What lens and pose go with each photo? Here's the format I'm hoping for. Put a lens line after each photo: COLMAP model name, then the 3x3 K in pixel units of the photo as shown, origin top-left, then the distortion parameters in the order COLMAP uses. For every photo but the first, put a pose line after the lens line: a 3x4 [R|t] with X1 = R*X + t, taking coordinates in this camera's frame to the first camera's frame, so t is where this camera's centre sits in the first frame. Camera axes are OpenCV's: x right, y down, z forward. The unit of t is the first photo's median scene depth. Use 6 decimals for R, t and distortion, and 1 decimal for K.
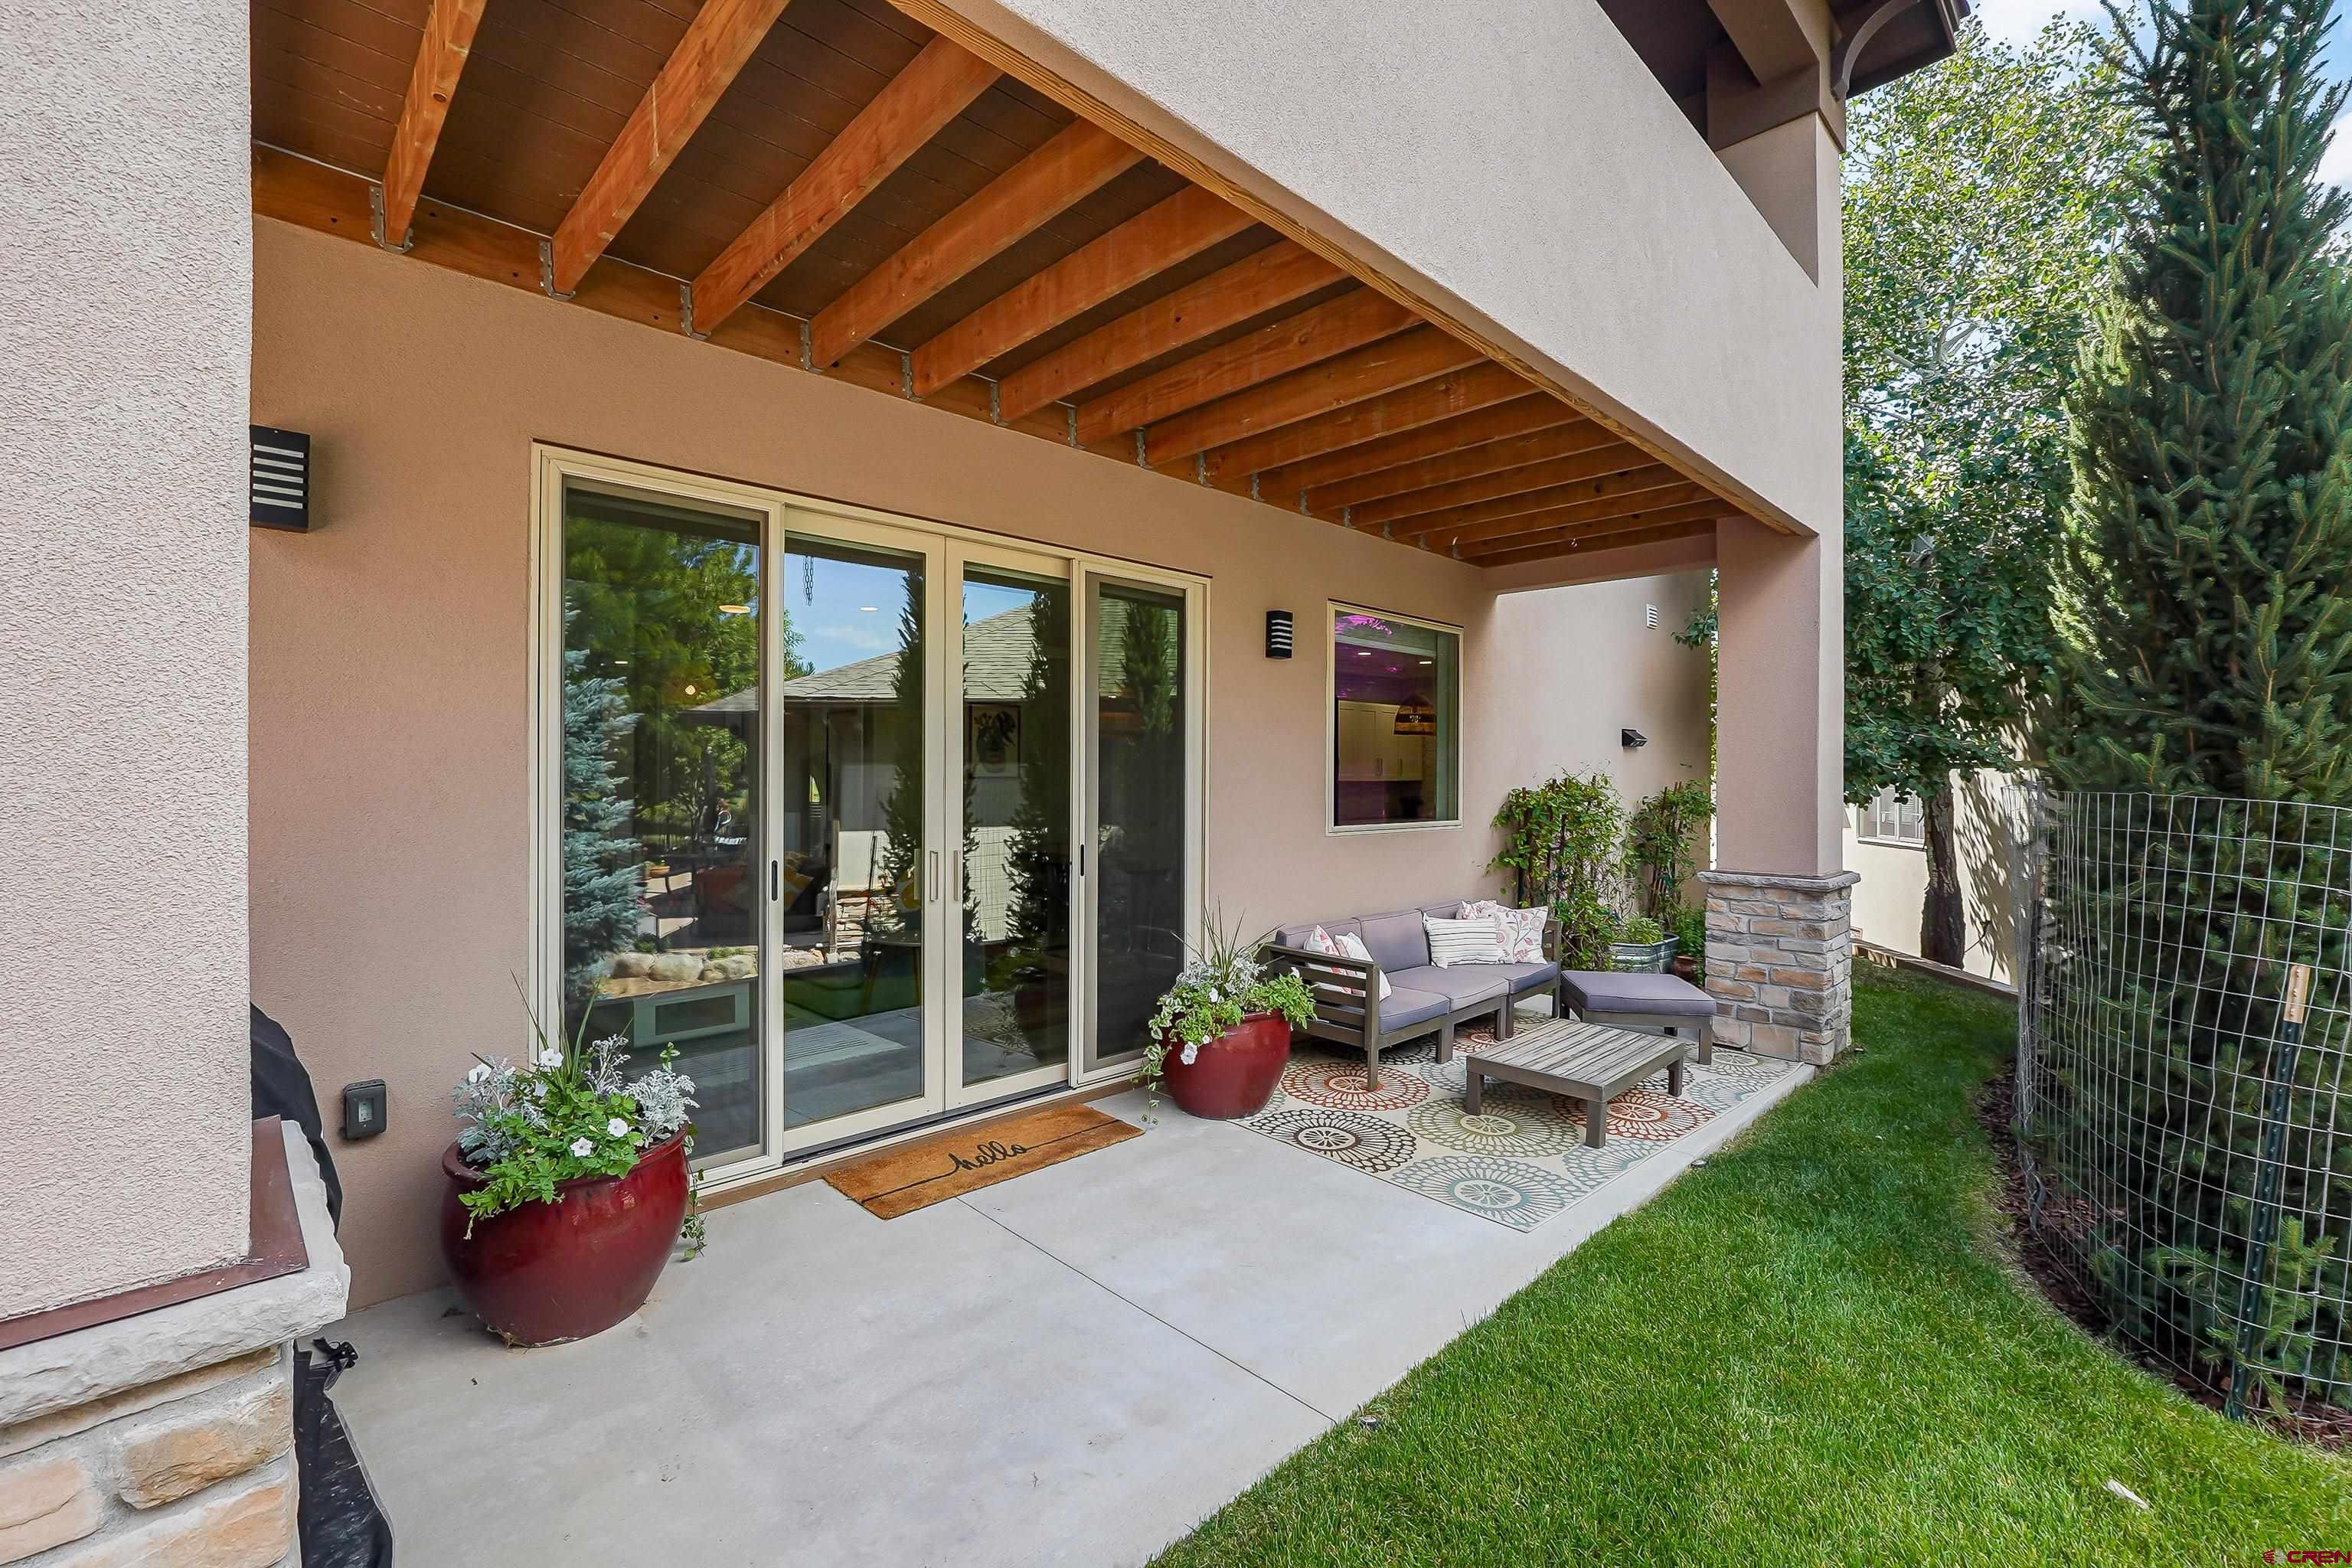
lens RADIAL K [[1012.8, 0, 1180.9], [0, 1012.8, 778.1], [0, 0, 1]] dist [-0.002651, 0.000212]
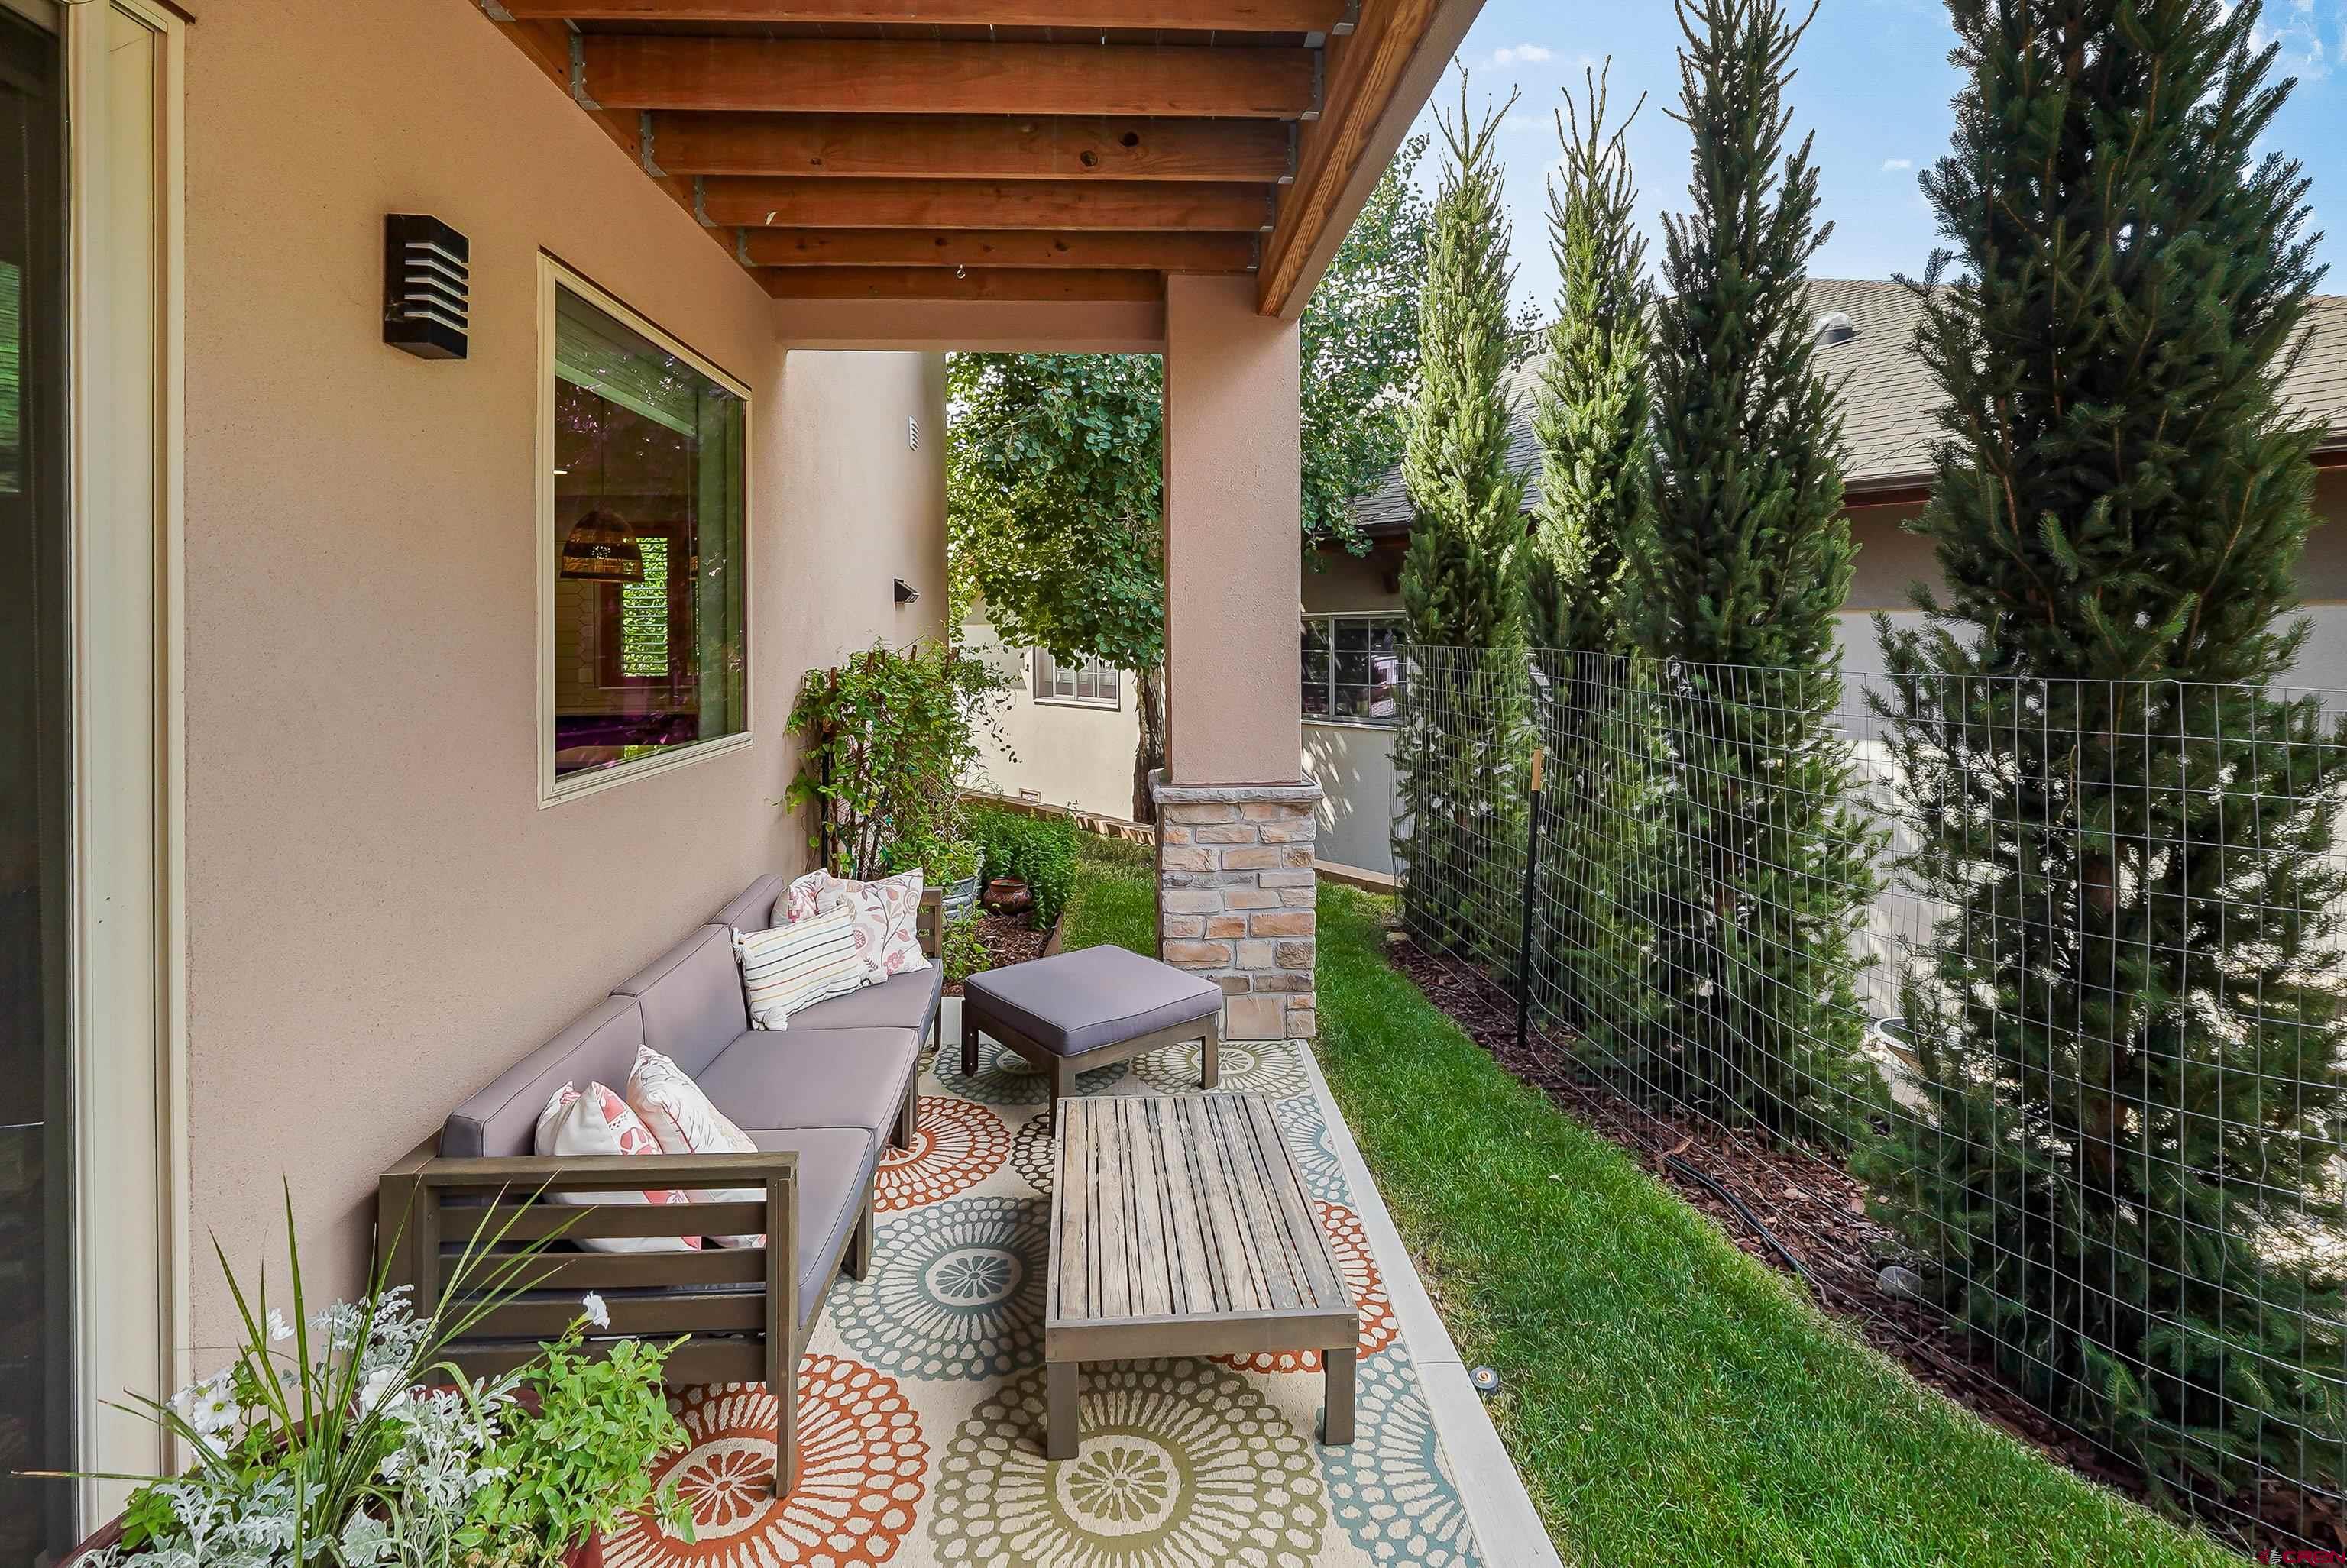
lens RADIAL K [[1019.4, 0, 1124.3], [0, 1019.4, 624.0], [0, 0, 1]] dist [-0.009668, -0.000173]
pose [[0.663627, -0.006444, 0.748036, -0.011010], [0.014396, 0.999888, -0.004158, -0.015763], [-0.747925, 0.013528, 0.663645, 0.584788]]
